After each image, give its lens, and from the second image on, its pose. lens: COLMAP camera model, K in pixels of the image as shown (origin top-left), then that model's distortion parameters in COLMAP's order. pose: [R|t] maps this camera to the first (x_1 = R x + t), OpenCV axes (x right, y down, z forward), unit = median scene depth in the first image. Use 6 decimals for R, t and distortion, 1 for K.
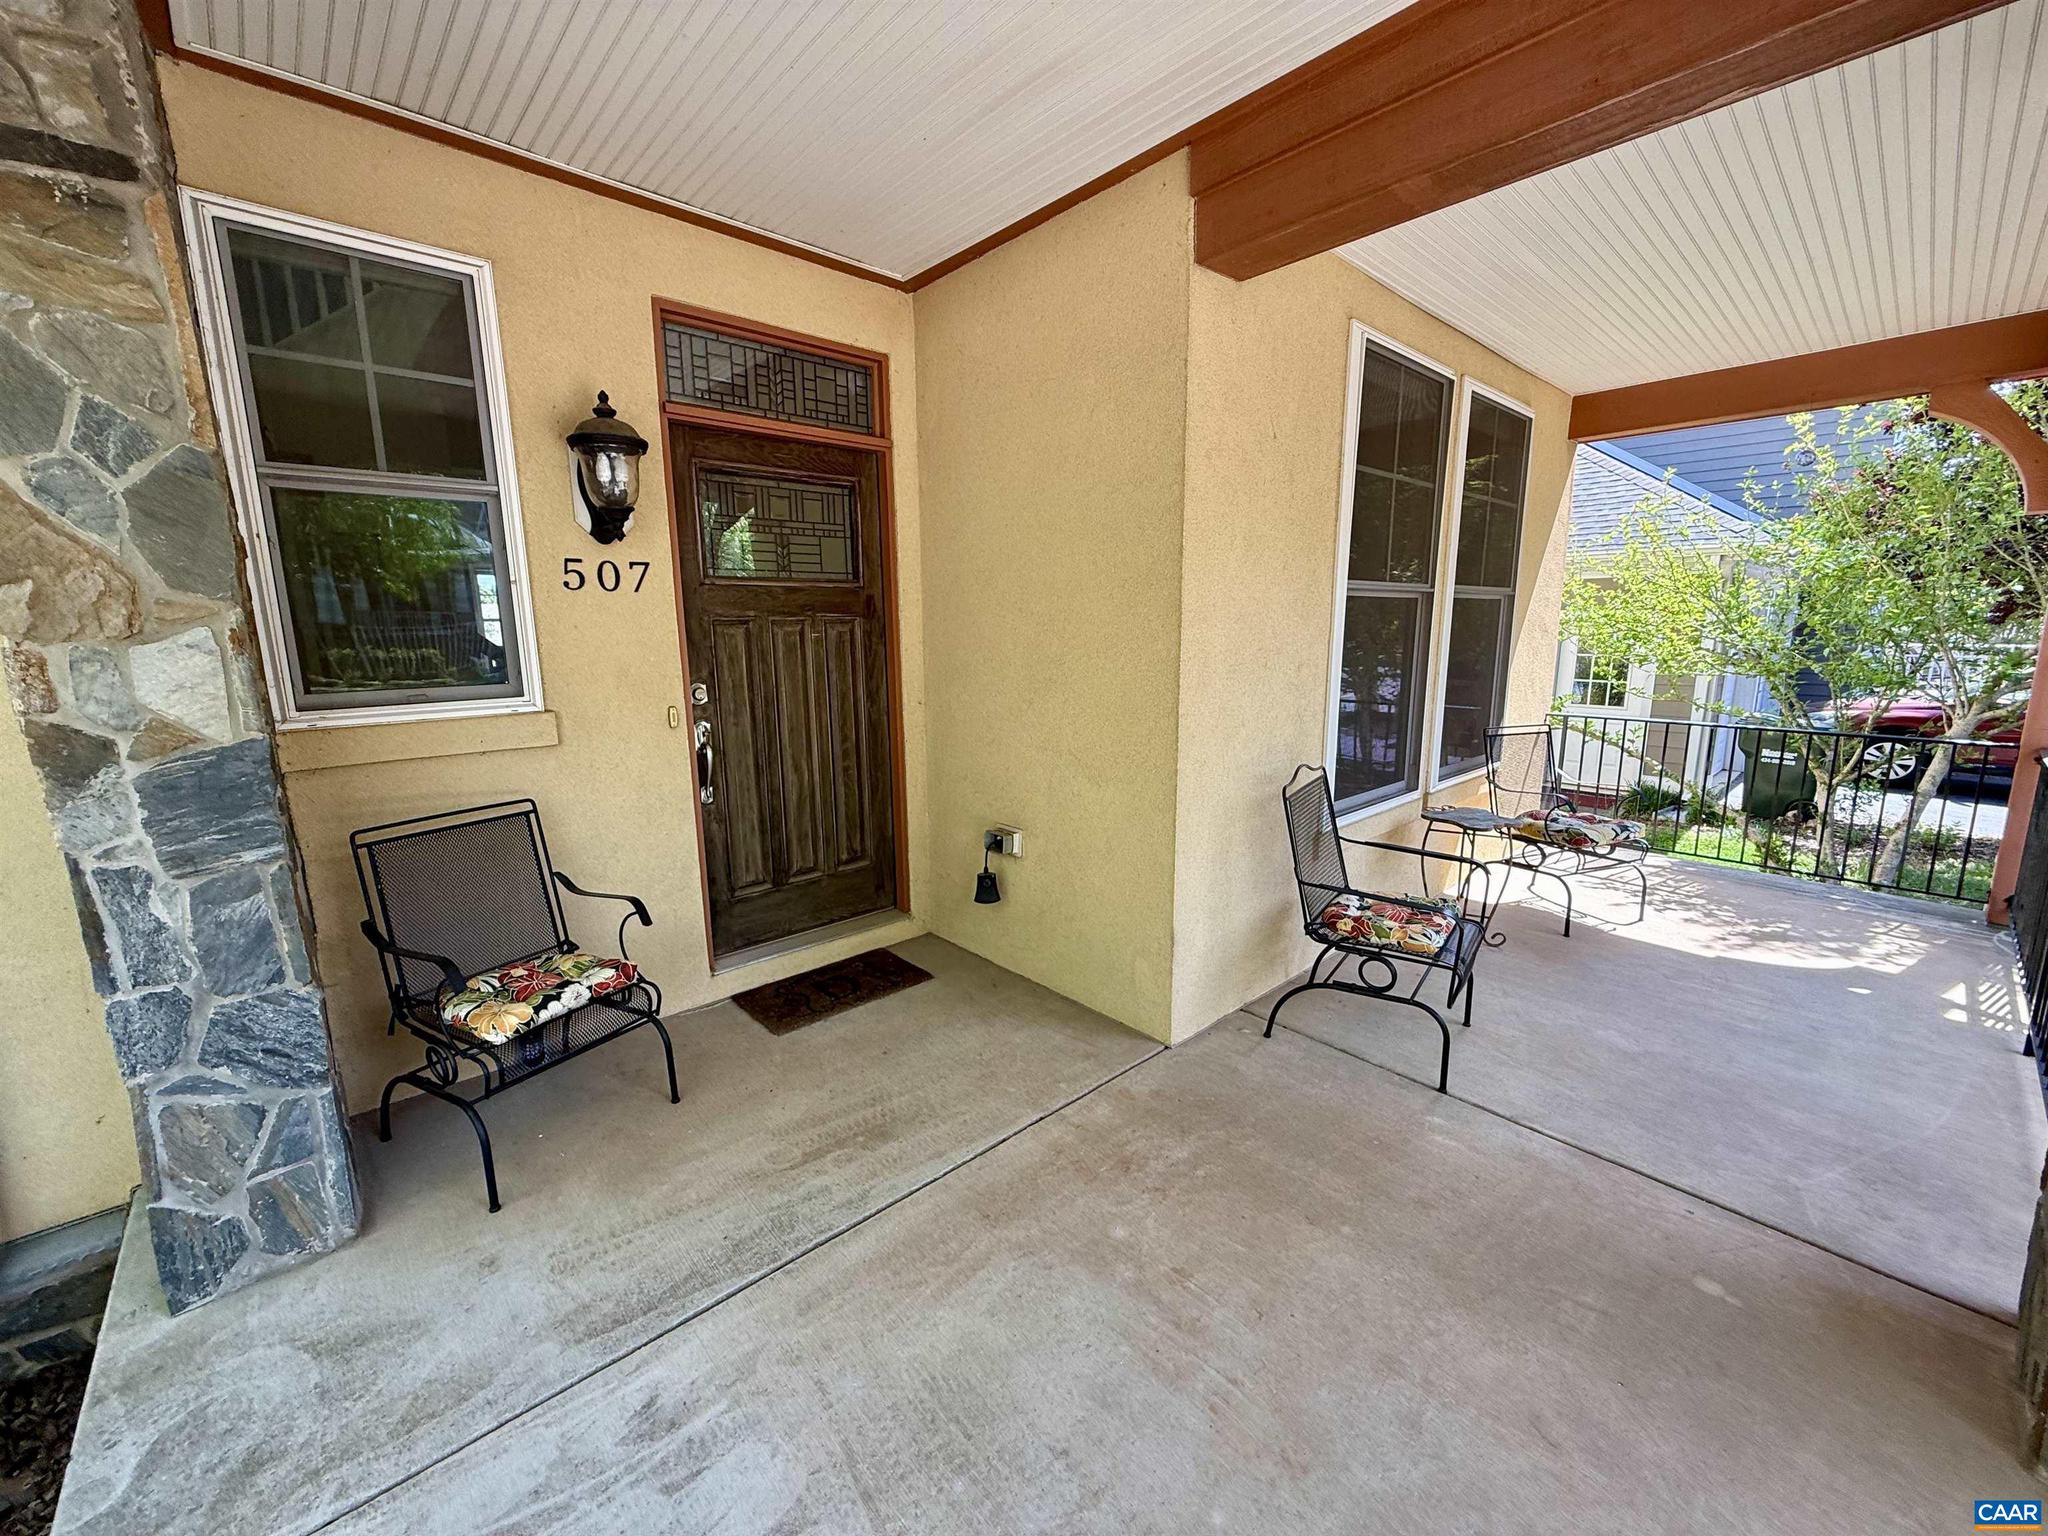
lens RADIAL K [[816.0, 0, 1023.9], [0, 816.0, 771.2], [0, 0, 1]] dist [0.000128, -0.000015]
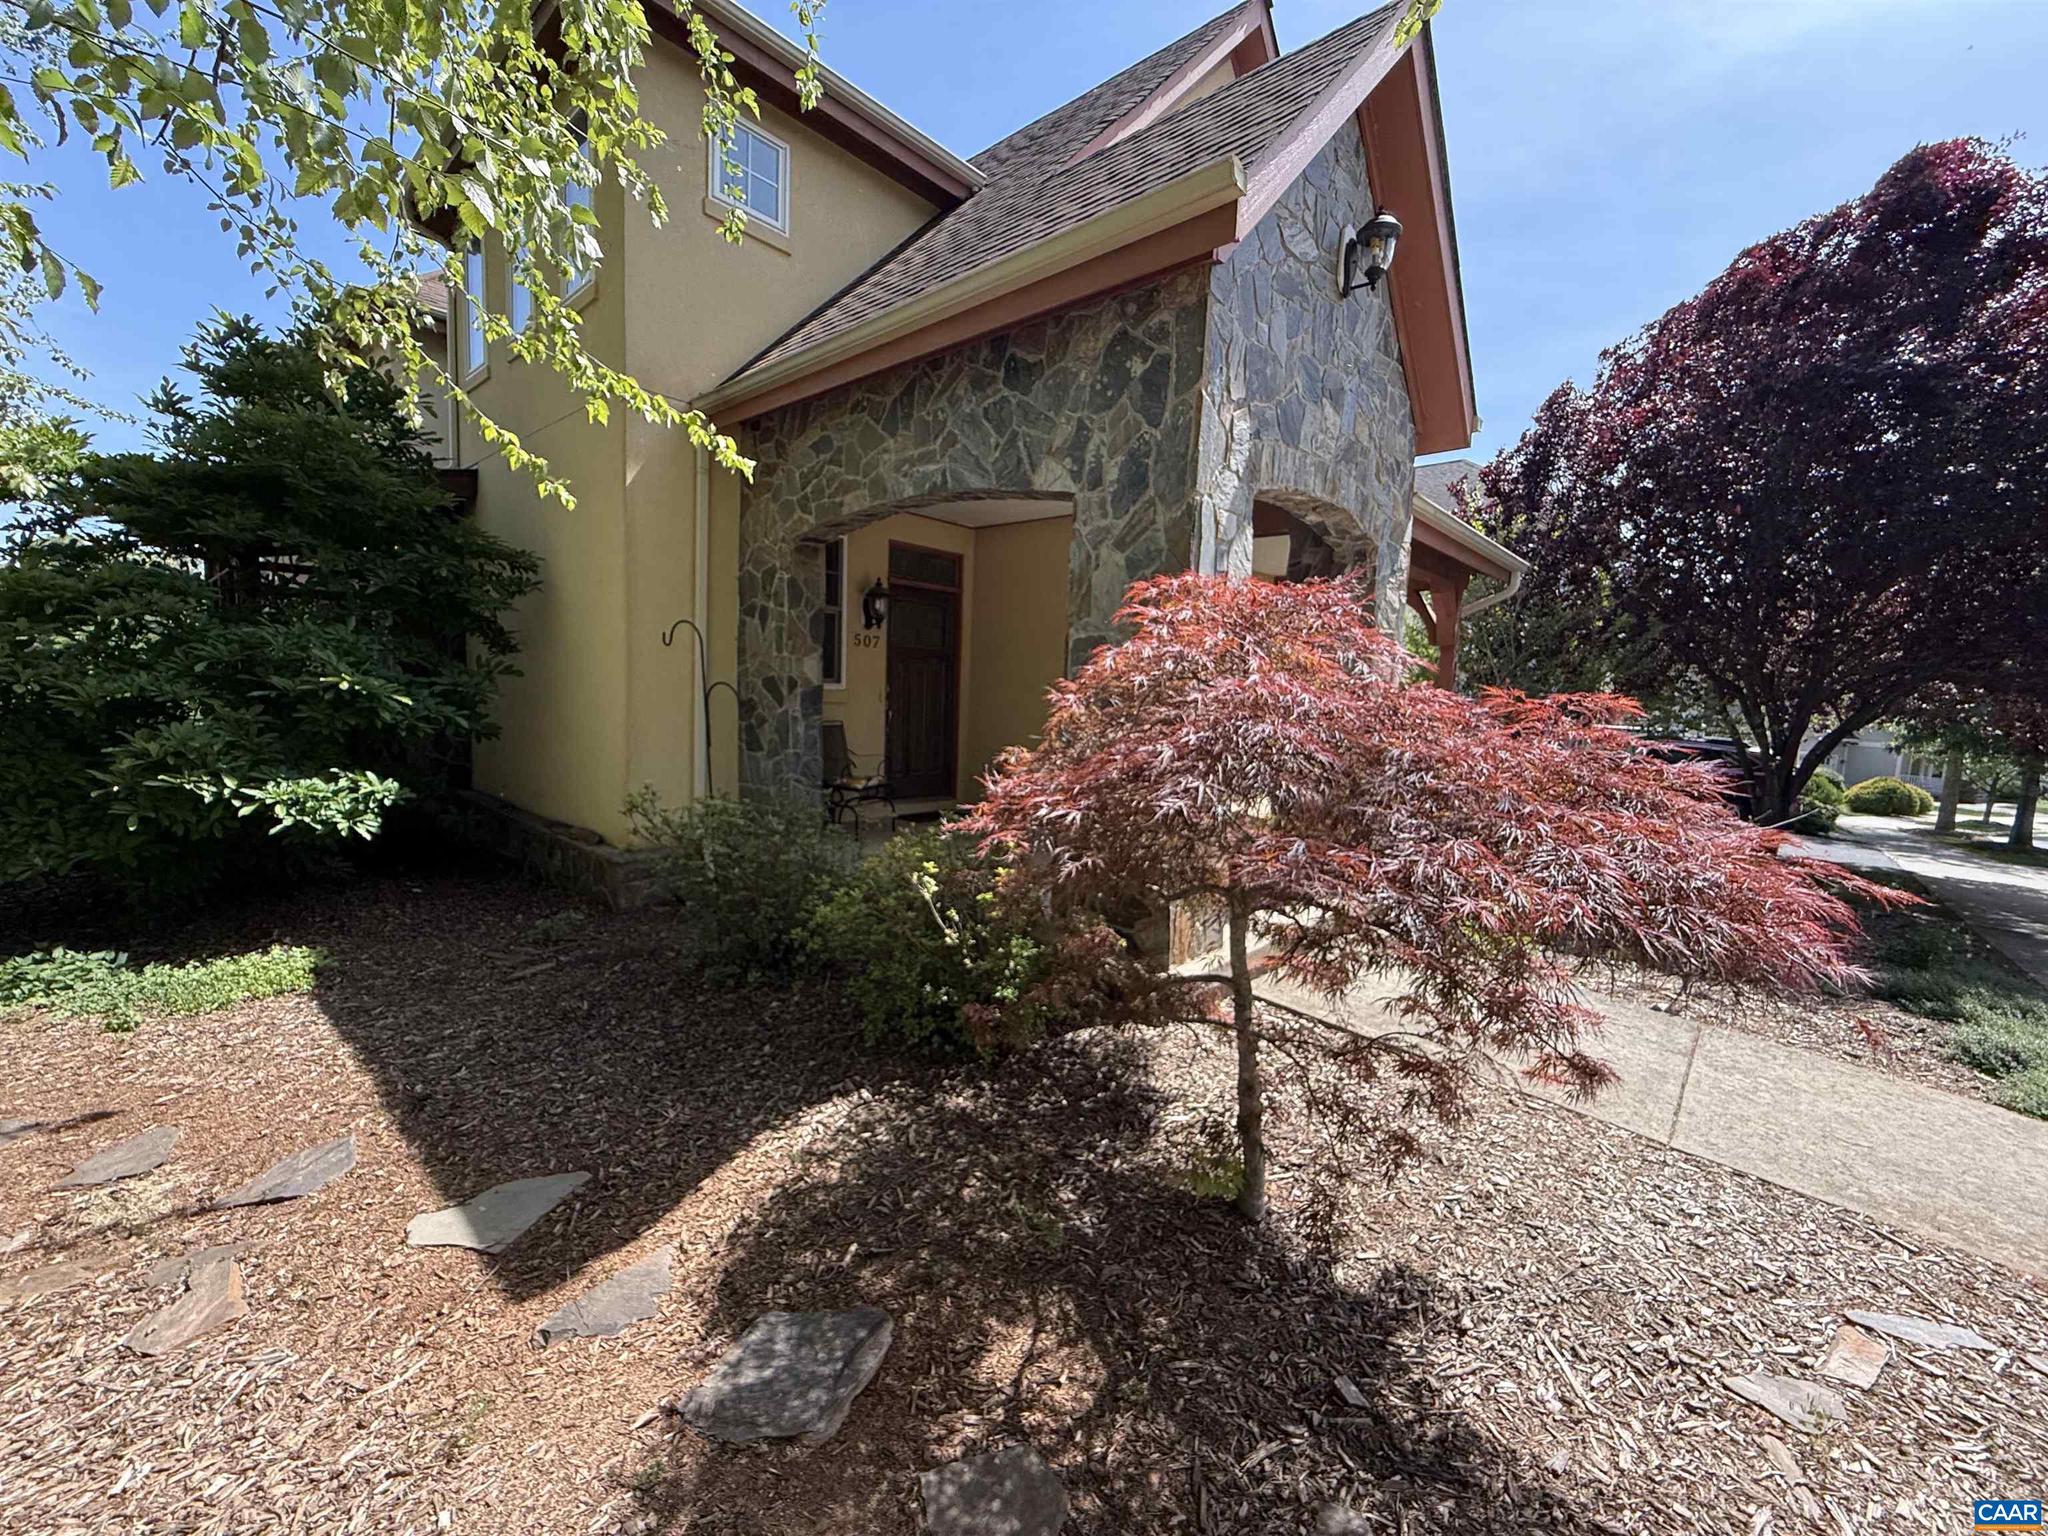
lens RADIAL K [[816.0, 0, 1032.0], [0, 816.0, 769.8], [0, 0, 1]] dist [0.000128, -0.000015]
pose [[0.995518, 0.033447, 0.088459, -0.158688], [-0.026720, 0.996738, -0.076158, 0.298059], [-0.090718, 0.073453, 0.993164, -1.359436]]
